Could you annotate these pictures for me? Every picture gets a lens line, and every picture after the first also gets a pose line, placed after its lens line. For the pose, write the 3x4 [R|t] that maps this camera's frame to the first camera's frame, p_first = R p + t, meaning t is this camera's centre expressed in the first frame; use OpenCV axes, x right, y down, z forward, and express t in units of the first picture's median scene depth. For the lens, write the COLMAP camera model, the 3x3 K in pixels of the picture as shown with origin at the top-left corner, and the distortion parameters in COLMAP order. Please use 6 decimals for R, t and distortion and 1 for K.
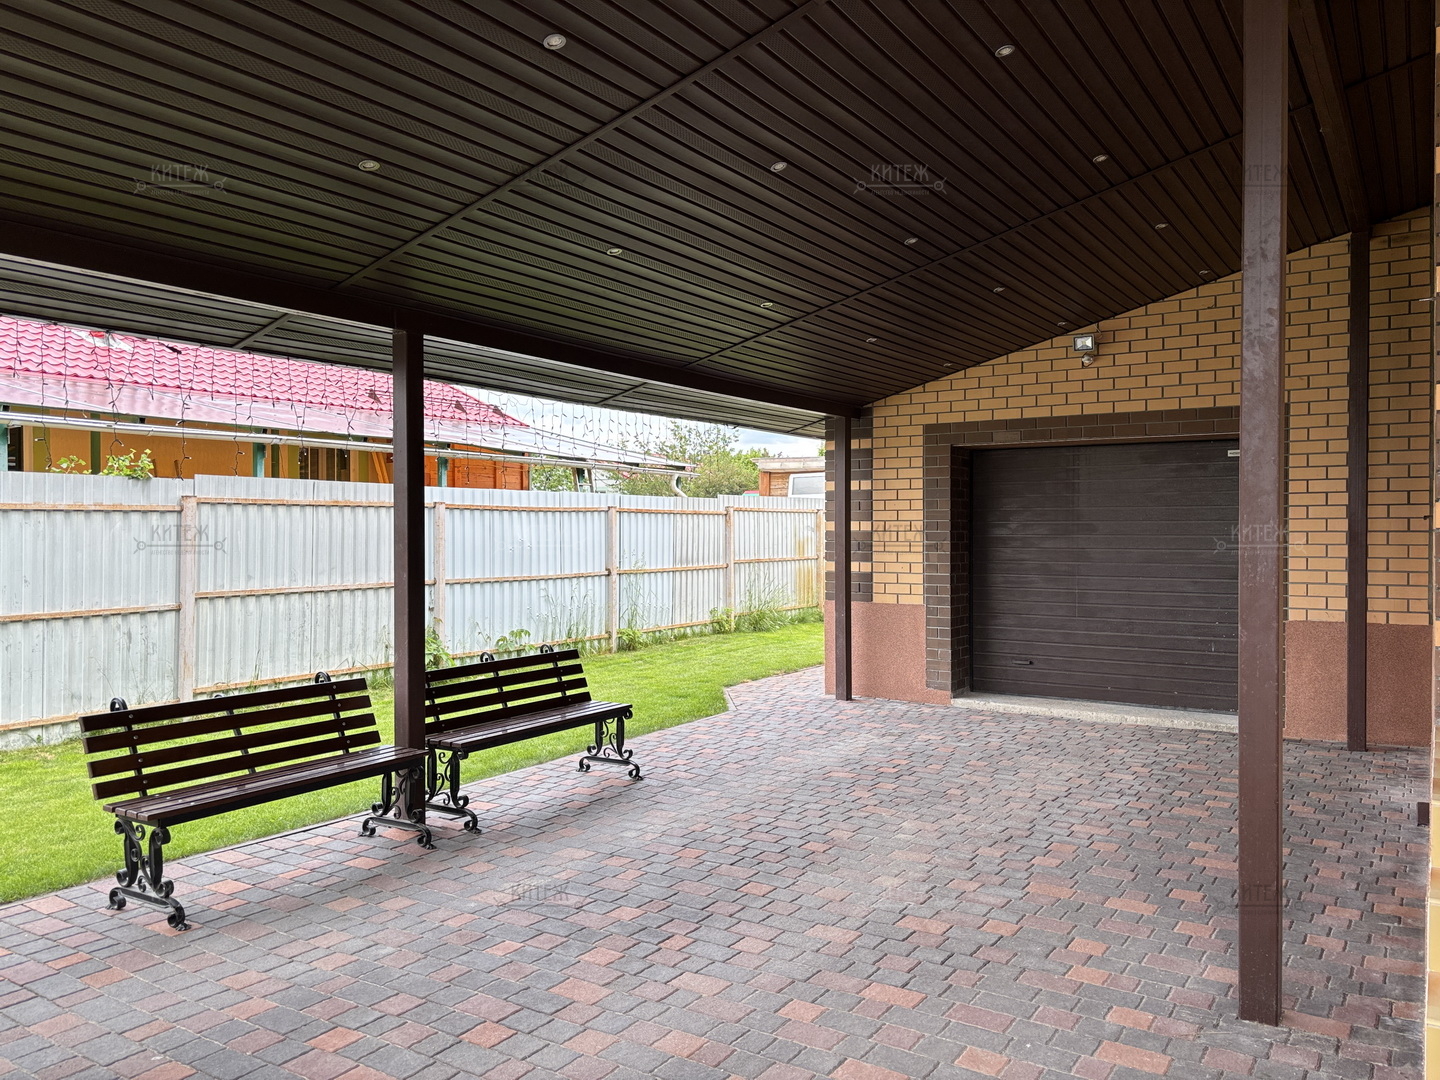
lens RADIAL K [[1080.4, 0, 725.6], [0, 1080.4, 545.3], [0, 0, 1]] dist [0.056917, -0.064464]
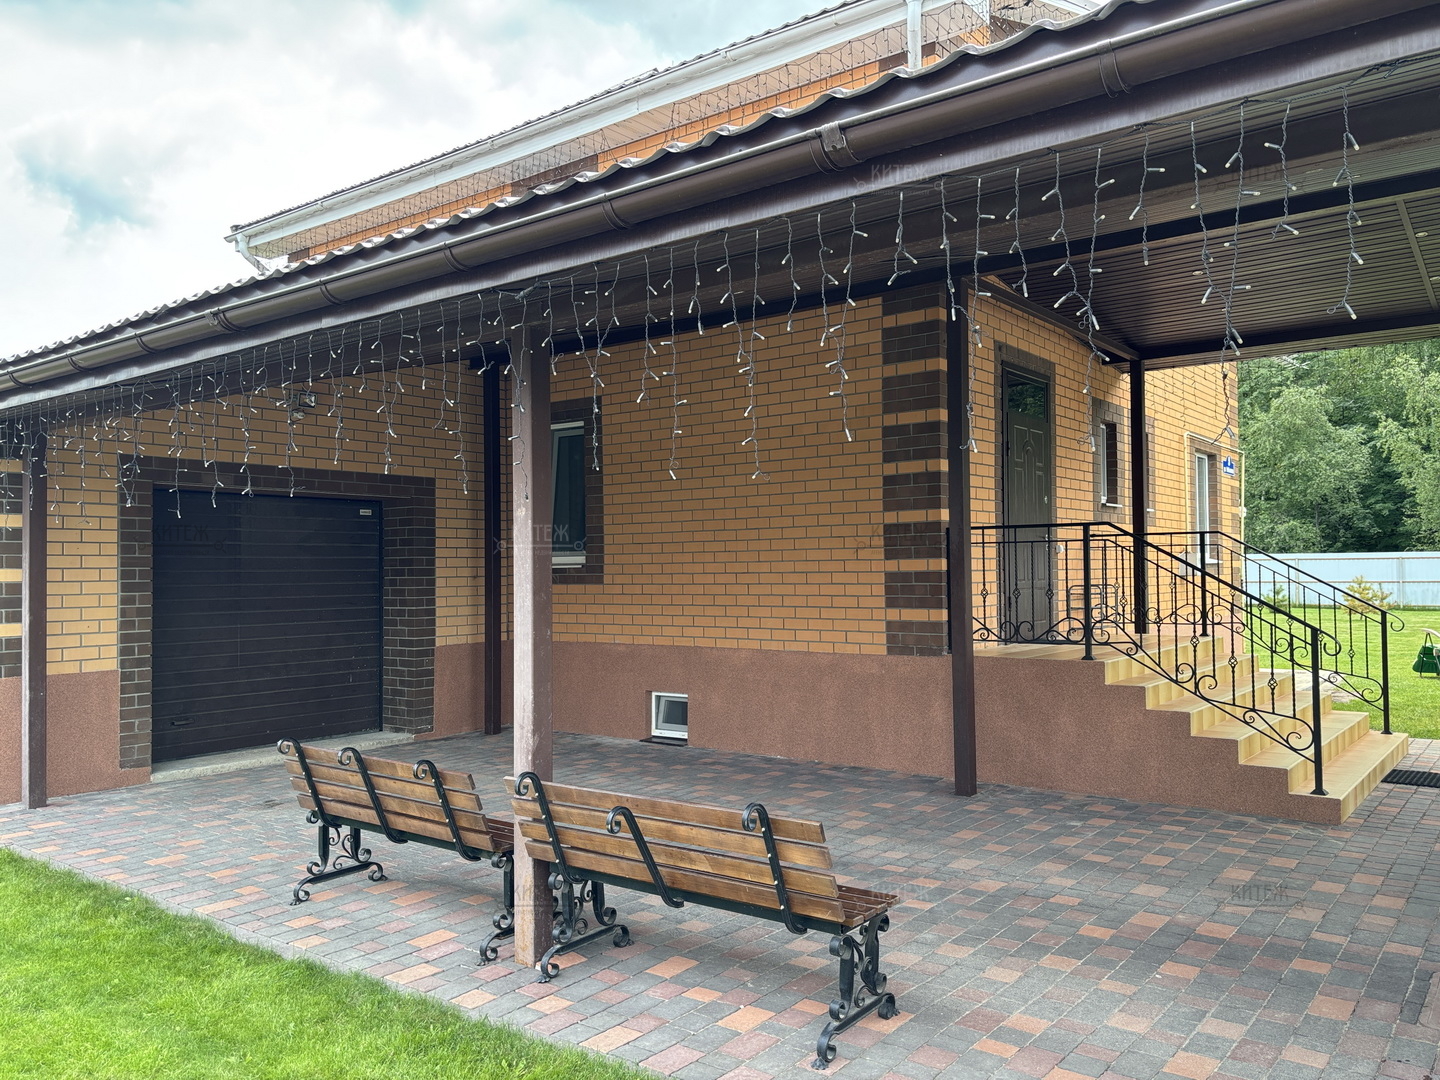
lens RADIAL K [[1080.4, 0, 728.7], [0, 1080.4, 542.1], [0, 0, 1]] dist [0.056917, -0.064464]
pose [[0.082422, 0.027452, 0.996219, -1.184072], [0.024472, 0.999263, -0.029561, -0.012645], [-0.996297, 0.026816, 0.081689, 0.880683]]
